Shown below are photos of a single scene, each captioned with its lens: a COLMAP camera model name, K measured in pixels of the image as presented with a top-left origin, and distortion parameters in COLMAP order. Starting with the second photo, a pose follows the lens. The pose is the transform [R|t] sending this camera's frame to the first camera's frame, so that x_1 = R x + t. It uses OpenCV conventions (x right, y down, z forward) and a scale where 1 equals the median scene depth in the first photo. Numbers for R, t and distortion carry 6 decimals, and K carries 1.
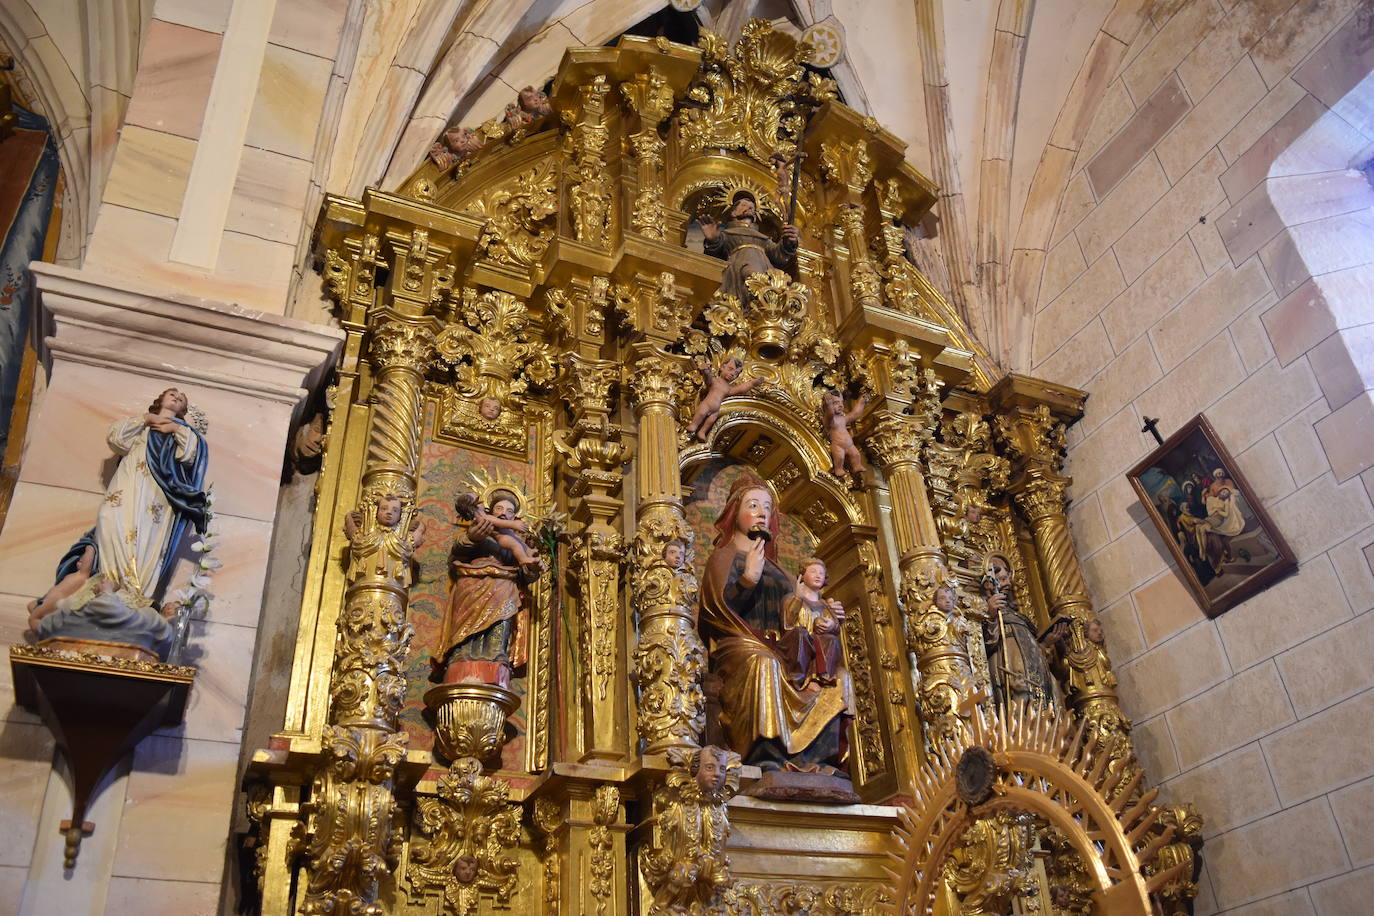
lens RADIAL K [[1078.8, 0, 679.1], [0, 1078.8, 455.9], [0, 0, 1]] dist [-0.096341, 0.023419]
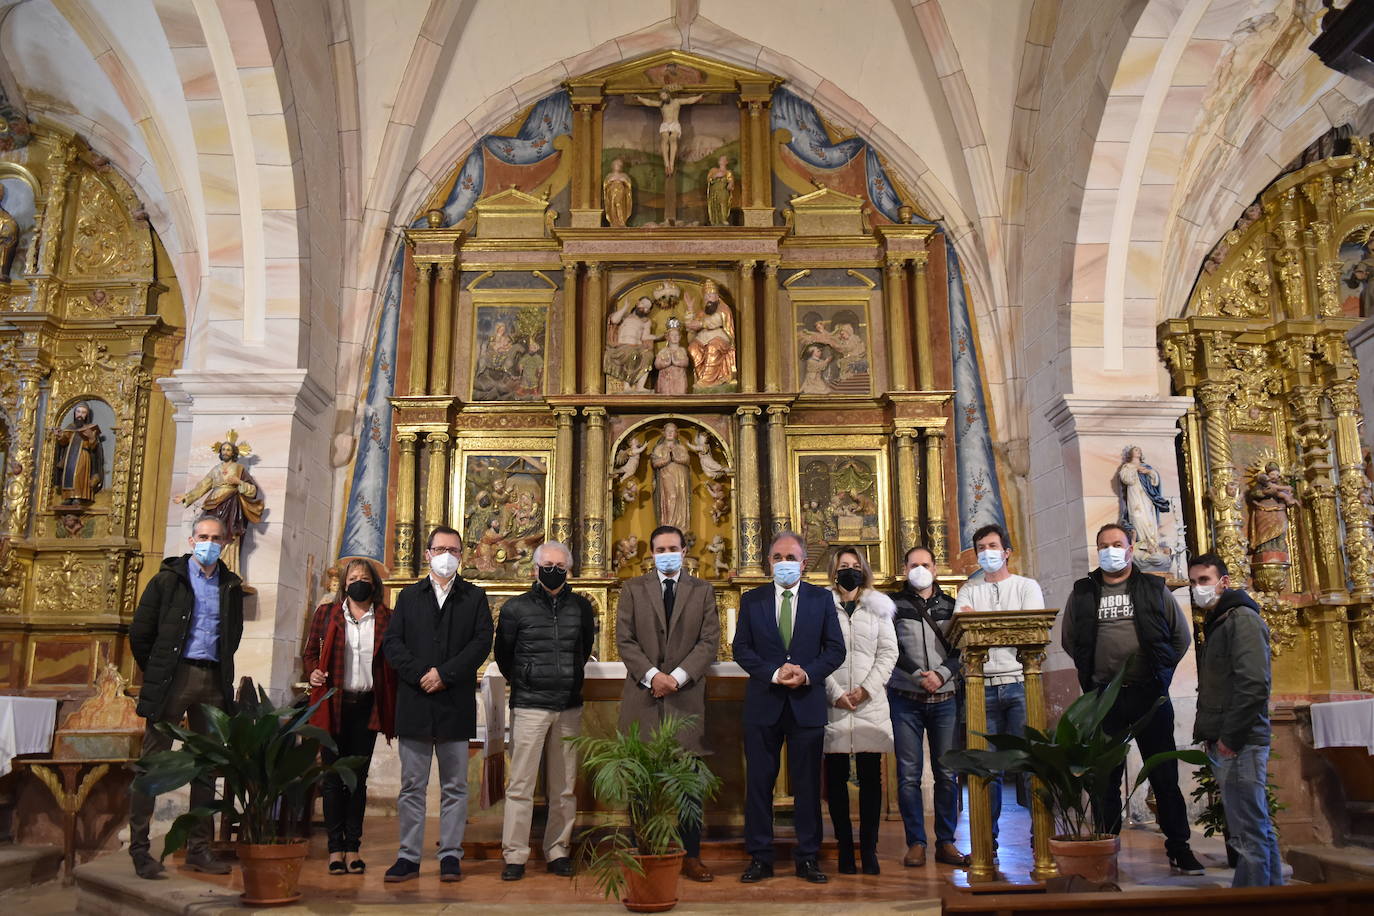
lens RADIAL K [[1078.8, 0, 679.1], [0, 1078.8, 455.9], [0, 0, 1]] dist [-0.096341, 0.023419]
pose [[0.919796, -0.022858, -0.391730, -0.337388], [0.157934, 0.935437, 0.316251, -0.645919], [0.359210, -0.352754, 0.864021, -0.944199]]
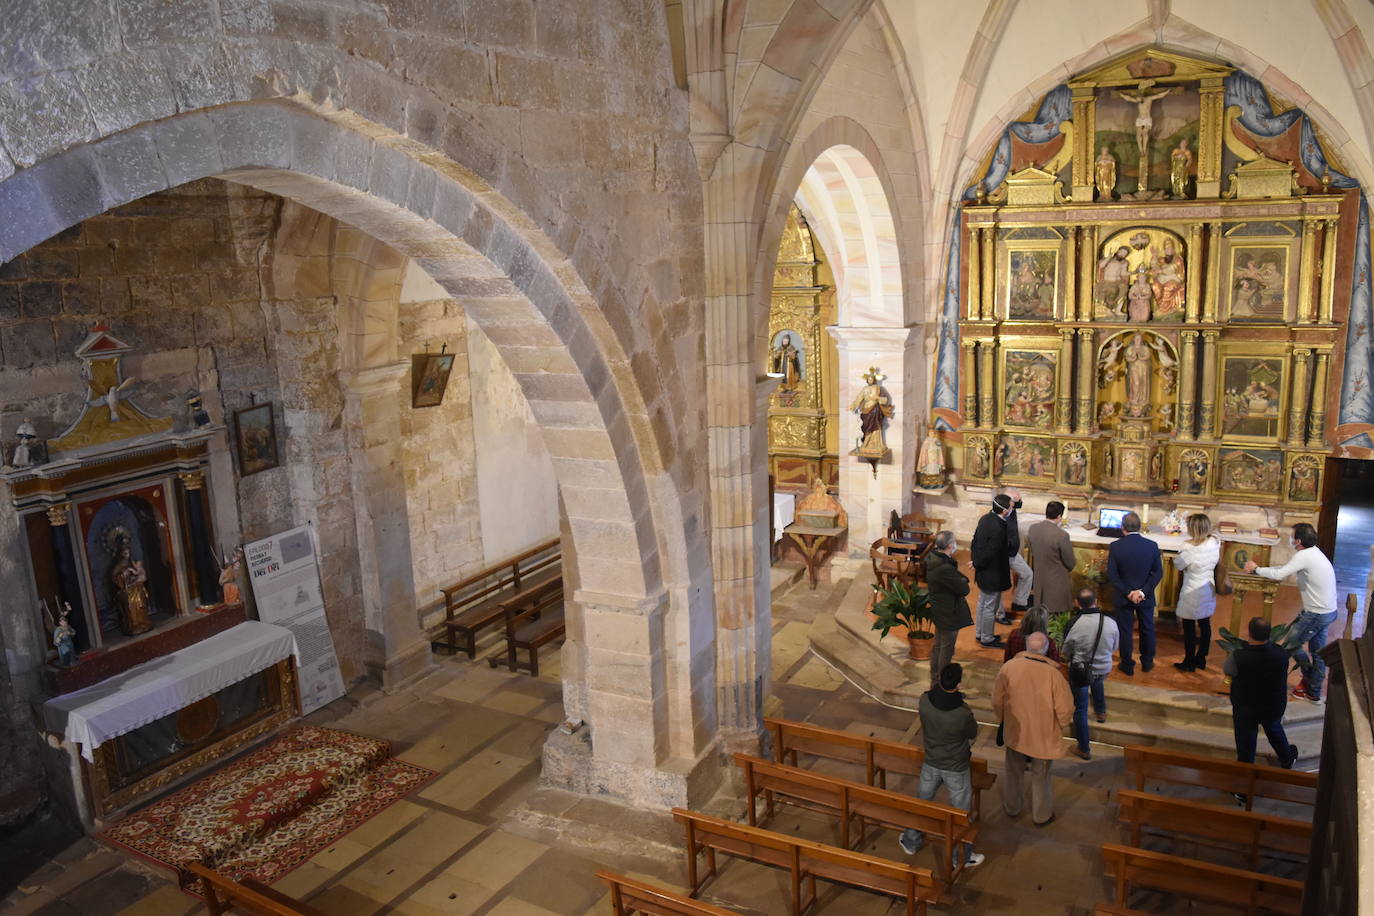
lens RADIAL K [[1078.8, 0, 679.1], [0, 1078.8, 455.9], [0, 0, 1]] dist [-0.096341, 0.023419]
pose [[0.617254, 0.211159, -0.757898, 0.368444], [0.423680, 0.722492, 0.546352, -1.929931], [0.662942, -0.658344, 0.356498, -1.347631]]
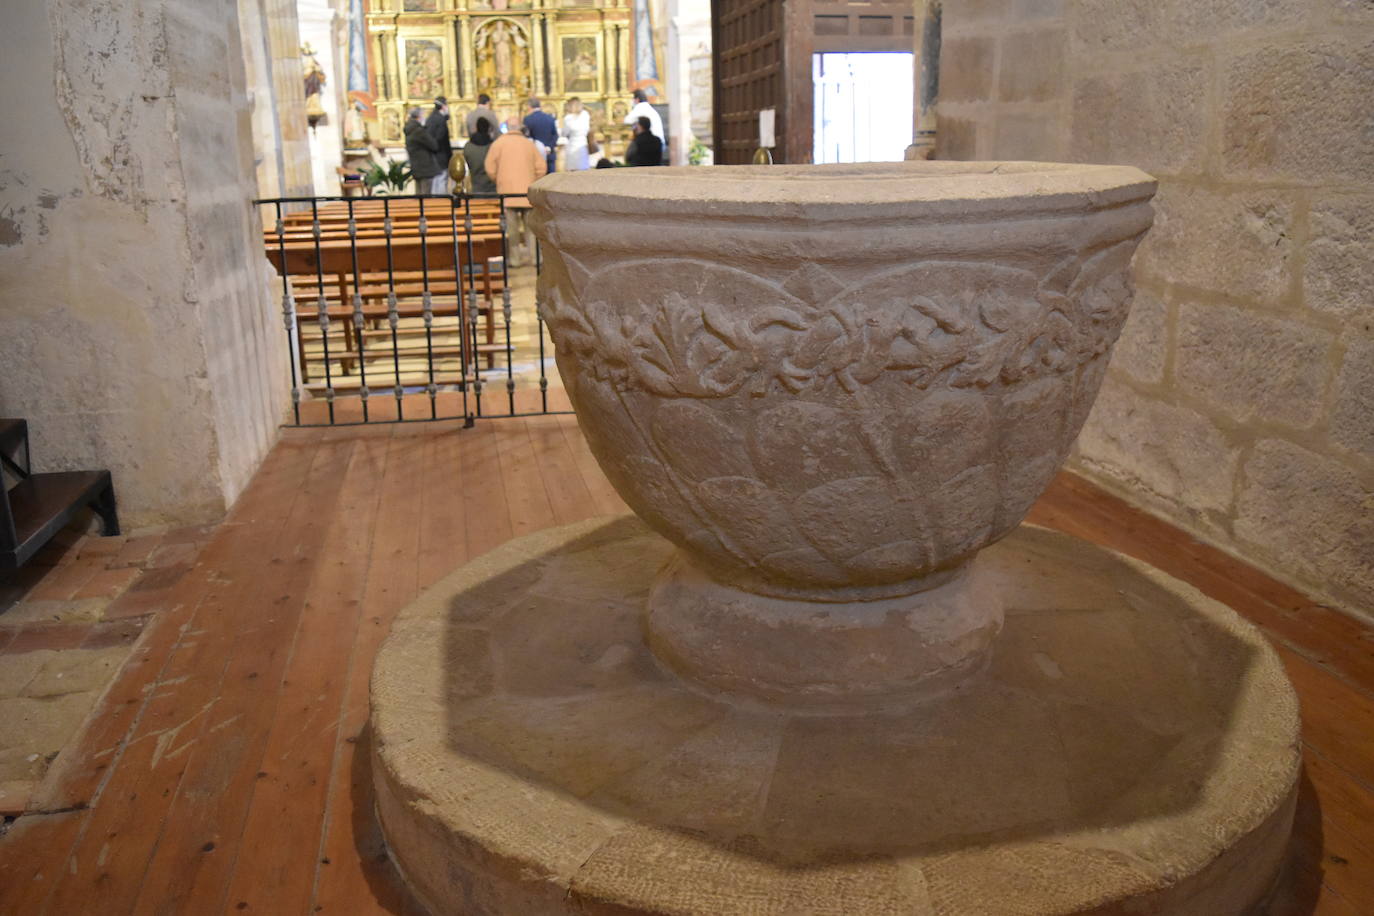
lens RADIAL K [[1078.8, 0, 679.1], [0, 1078.8, 455.9], [0, 0, 1]] dist [-0.096341, 0.023419]
pose [[0.972254, 0.112549, -0.205073, 0.525363], [0.084438, 0.648702, 0.756344, -1.948028], [0.218157, -0.752674, 0.621200, -2.768848]]
